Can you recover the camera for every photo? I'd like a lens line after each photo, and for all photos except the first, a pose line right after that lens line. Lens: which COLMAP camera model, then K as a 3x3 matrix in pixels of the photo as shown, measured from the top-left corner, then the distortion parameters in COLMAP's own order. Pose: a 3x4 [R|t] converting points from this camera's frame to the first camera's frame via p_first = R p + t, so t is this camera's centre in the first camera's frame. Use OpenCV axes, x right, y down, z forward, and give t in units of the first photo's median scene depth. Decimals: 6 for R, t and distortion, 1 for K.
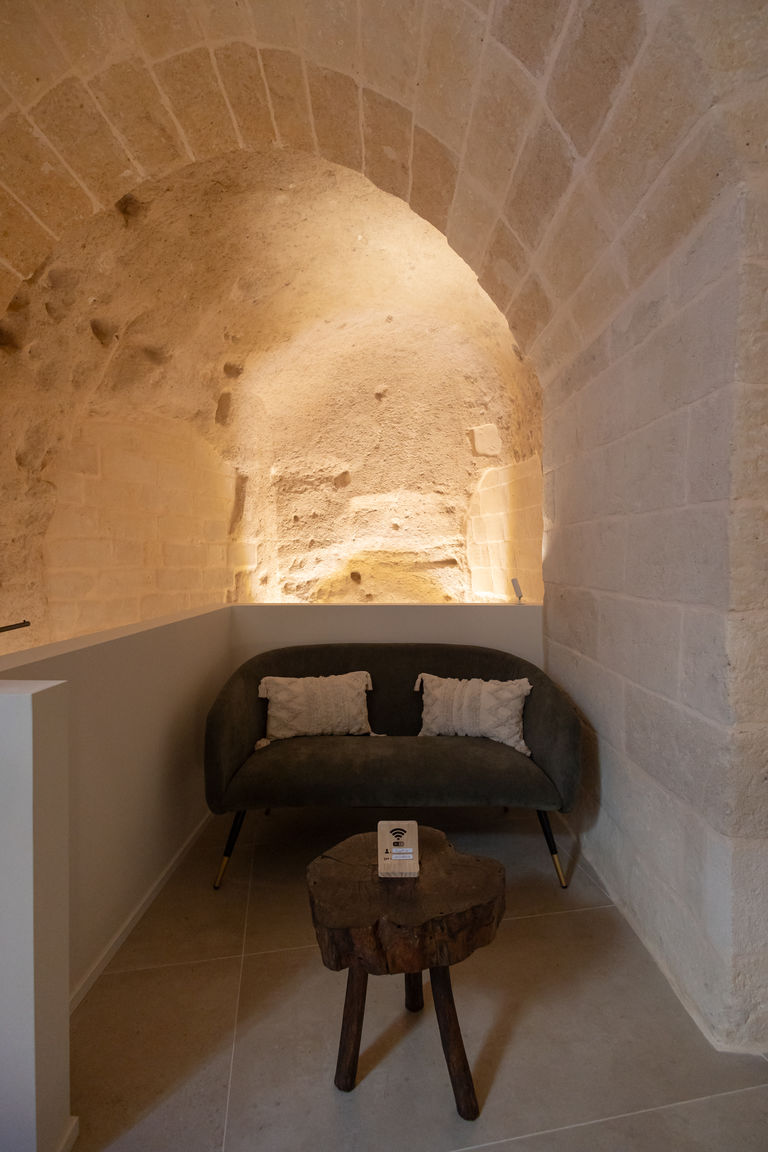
lens RADIAL K [[530.4, 0, 381.8], [0, 530.4, 571.7], [0, 0, 1]] dist [0.013272, 0.000035]
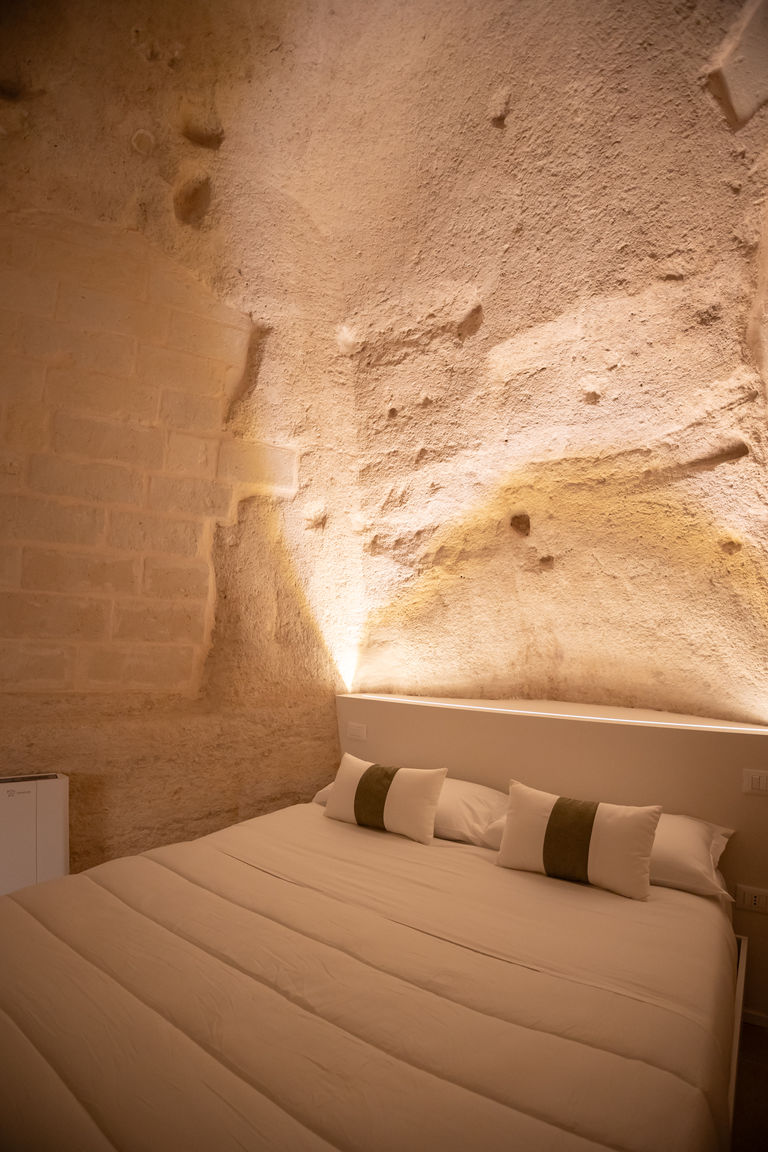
lens RADIAL K [[549.3, 0, 384.0], [0, 549.3, 576.0], [0, 0, 1]] dist [-0.155038, 0.040295]
pose [[0.818142, -0.040899, -0.573560, 0.147517], [-0.036591, 0.991743, -0.122912, 0.140077], [0.573851, 0.121546, 0.809890, 0.630004]]
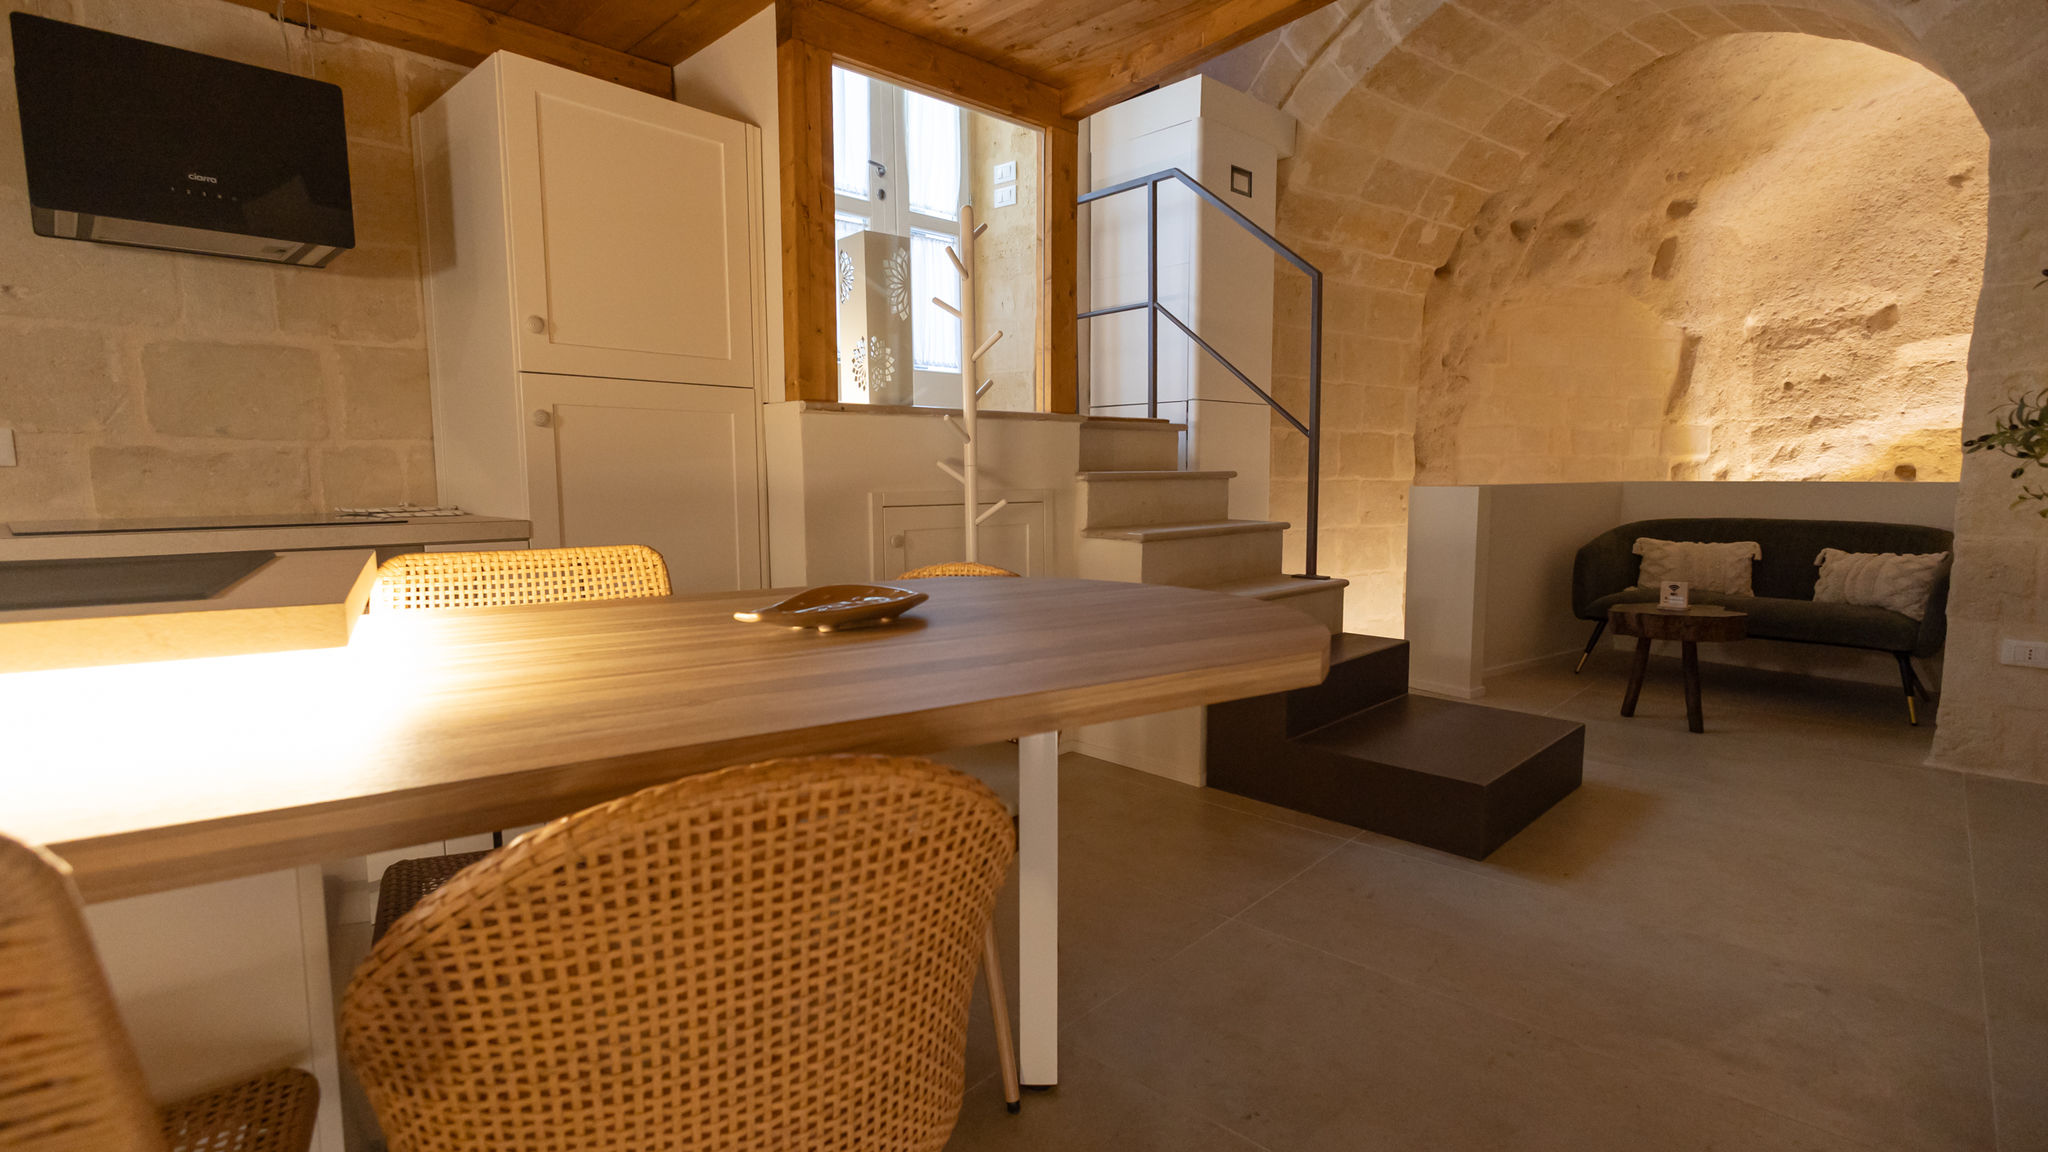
lens RADIAL K [[952.6, 0, 1026.4], [0, 952.6, 576.3], [0, 0, 1]] dist [0.016089, -0.006421]
pose [[0.590929, 0.083718, -0.802368, 0.297656], [-0.014354, 0.995534, 0.093301, 0.046857], [0.806596, -0.043617, 0.589492, -0.585026]]
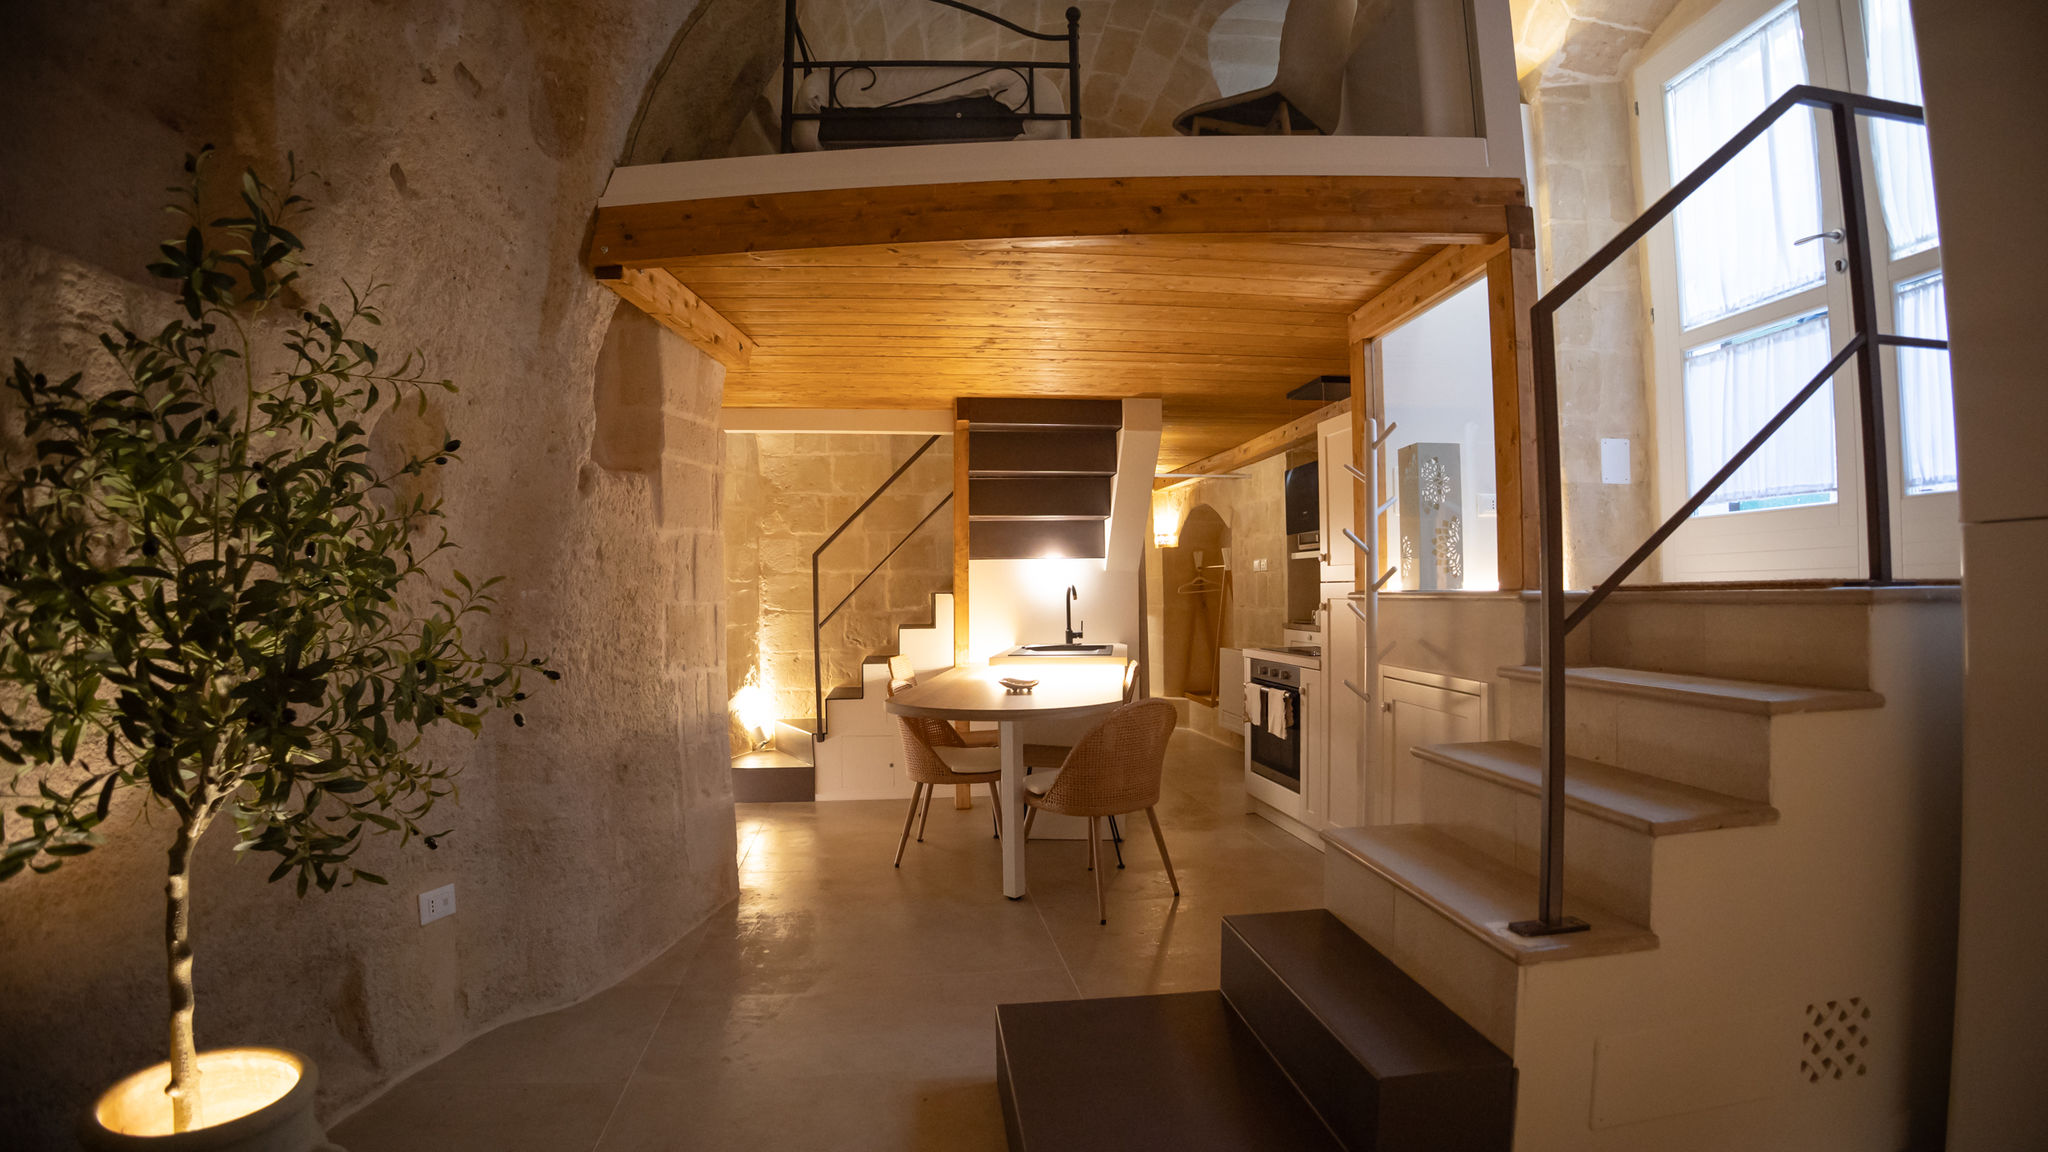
lens RADIAL K [[944.0, 0, 1032.5], [0, 944.0, 576.7], [0, 0, 1]] dist [-0.146161, 0.034417]
pose [[-0.999485, 0.007000, 0.031326, 0.031417], [0.007200, 0.999954, 0.006264, -0.013211], [-0.031281, 0.006486, -0.999490, 0.293689]]
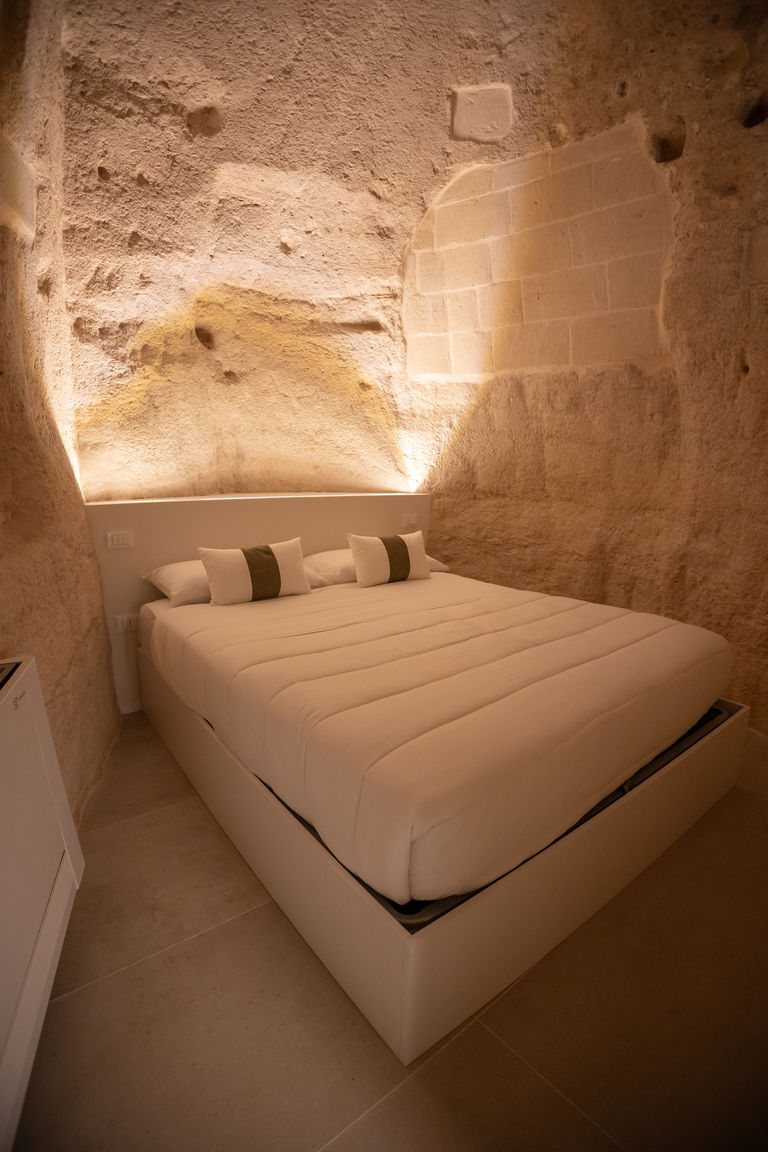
lens RADIAL K [[550.5, 0, 387.7], [0, 550.5, 555.3], [0, 0, 1]] dist [-0.128074, 0.028118]
pose [[0.783700, -0.089010, 0.614729, -0.284457], [0.000502, 0.989770, 0.142674, 0.170795], [-0.621140, -0.111506, 0.775727, 0.538900]]
